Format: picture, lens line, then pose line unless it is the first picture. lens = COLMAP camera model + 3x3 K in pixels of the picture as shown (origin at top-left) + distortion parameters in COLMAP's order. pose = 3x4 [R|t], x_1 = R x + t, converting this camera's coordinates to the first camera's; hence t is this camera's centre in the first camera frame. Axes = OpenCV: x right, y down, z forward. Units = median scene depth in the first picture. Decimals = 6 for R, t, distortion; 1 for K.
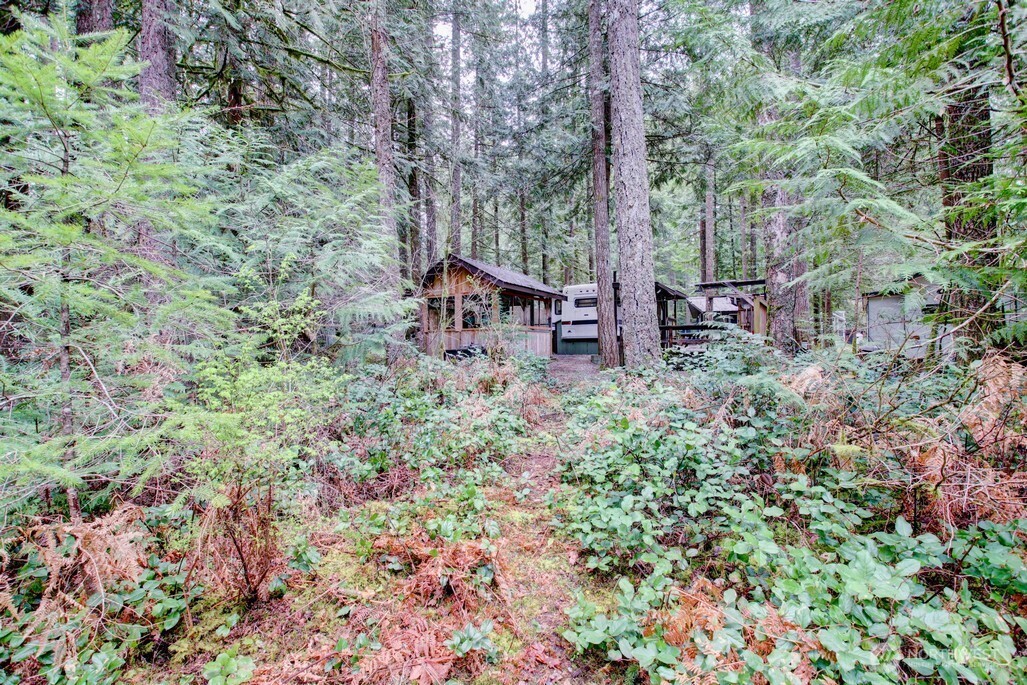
lens RADIAL K [[475.9, 0, 506.7], [0, 475.9, 349.0], [0, 0, 1]] dist [0.003772, -0.018699]
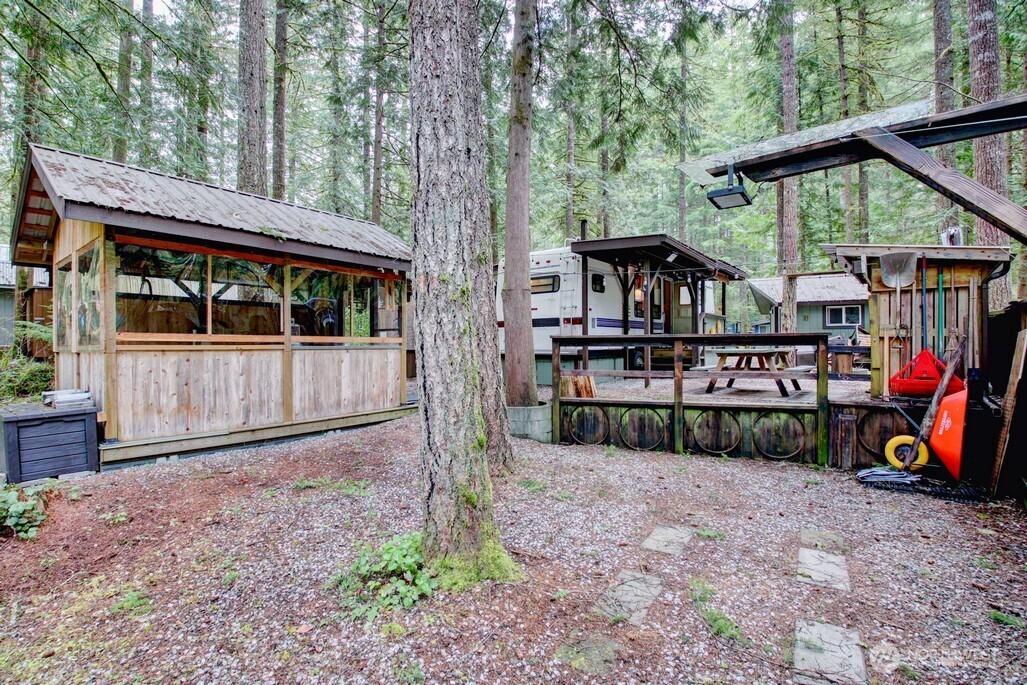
lens RADIAL K [[475.9, 0, 506.7], [0, 475.9, 349.0], [0, 0, 1]] dist [0.003772, -0.018699]
pose [[0.990604, 0.010460, -0.136359, 0.135831], [-0.007756, 0.999763, 0.020349, -0.024199], [0.136540, -0.019100, 0.990450, 0.310993]]
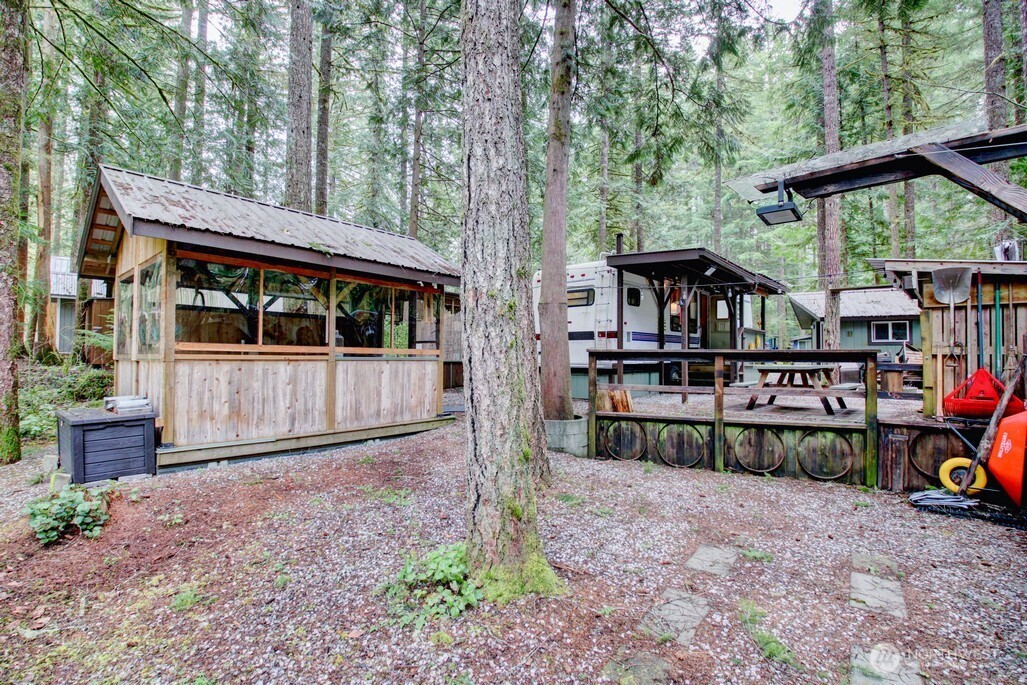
lens RADIAL K [[475.9, 0, 506.7], [0, 475.9, 349.0], [0, 0, 1]] dist [0.003772, -0.018699]
pose [[0.980363, 0.017644, -0.196412, 0.132148], [-0.018928, 0.999810, -0.004660, -0.024579], [0.196293, 0.008286, 0.980510, 0.308513]]
